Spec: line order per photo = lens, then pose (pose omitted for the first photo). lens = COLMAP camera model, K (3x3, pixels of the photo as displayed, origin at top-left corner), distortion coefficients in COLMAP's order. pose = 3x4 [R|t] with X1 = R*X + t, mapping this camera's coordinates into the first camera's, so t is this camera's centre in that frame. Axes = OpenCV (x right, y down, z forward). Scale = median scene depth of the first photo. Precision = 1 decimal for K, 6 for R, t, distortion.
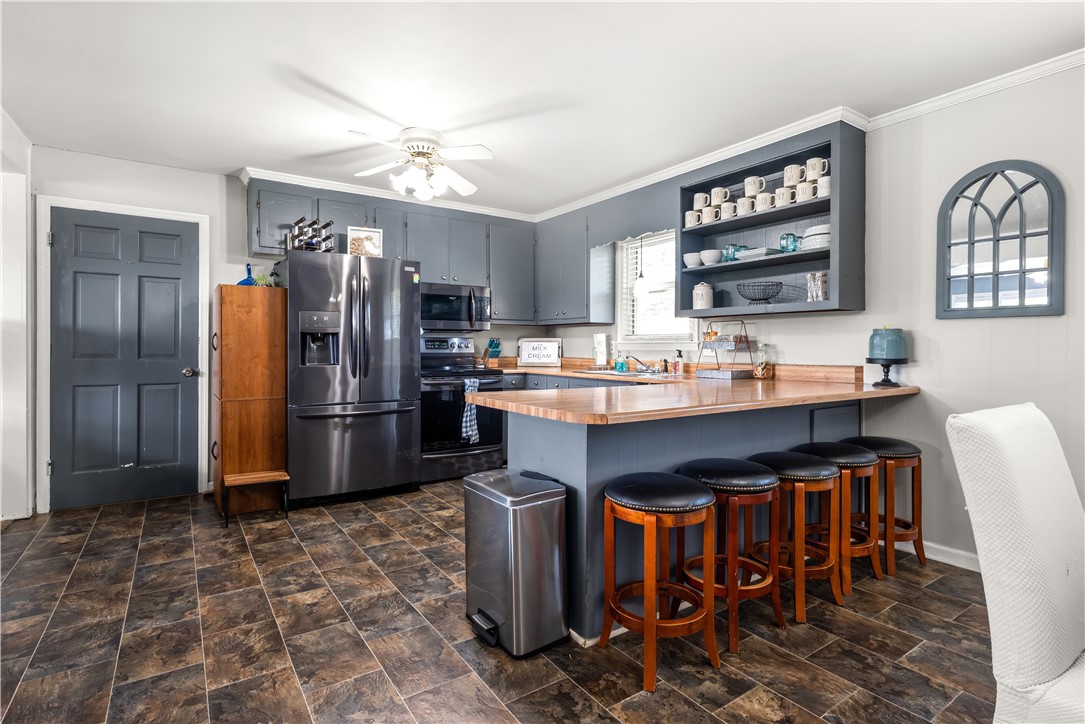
lens RADIAL K [[537.9, 0, 541.4], [0, 537.9, 355.9], [0, 0, 1]] dist [-0.003462, 0.000032]
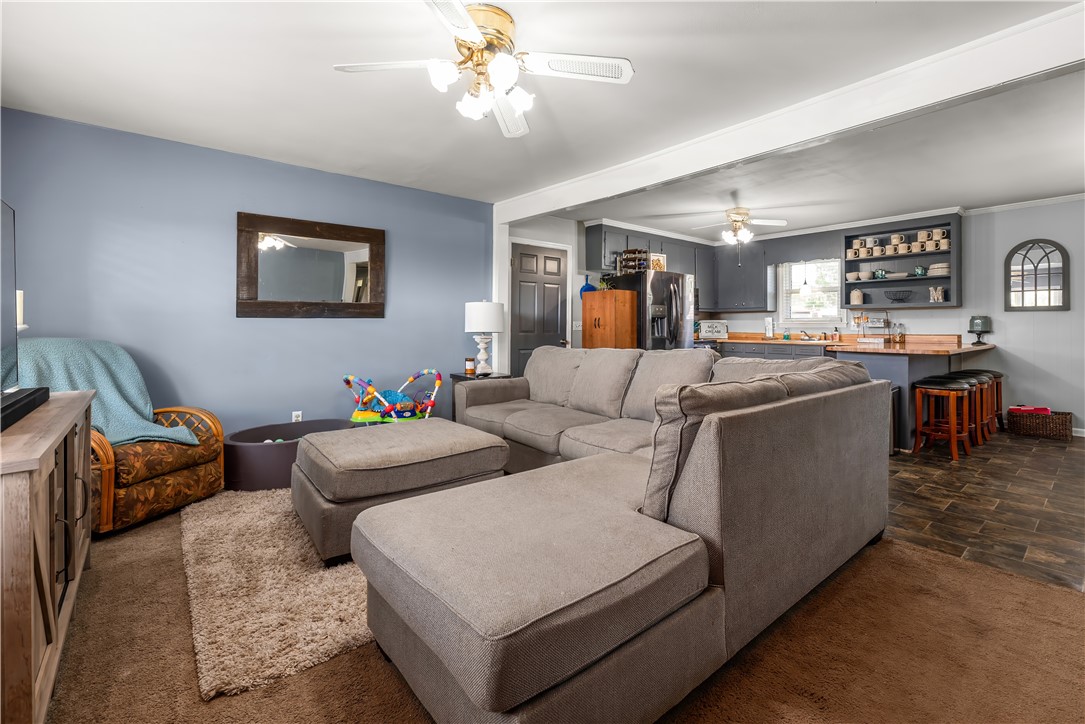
lens RADIAL K [[489.1, 0, 549.7], [0, 489.1, 328.5], [0, 0, 1]] dist [0.002192, 0.000190]
pose [[0.993371, -0.003040, 0.114911, -1.079592], [0.004444, 0.999918, -0.011972, 0.010020], [-0.114865, 0.012403, 0.993304, -0.594138]]
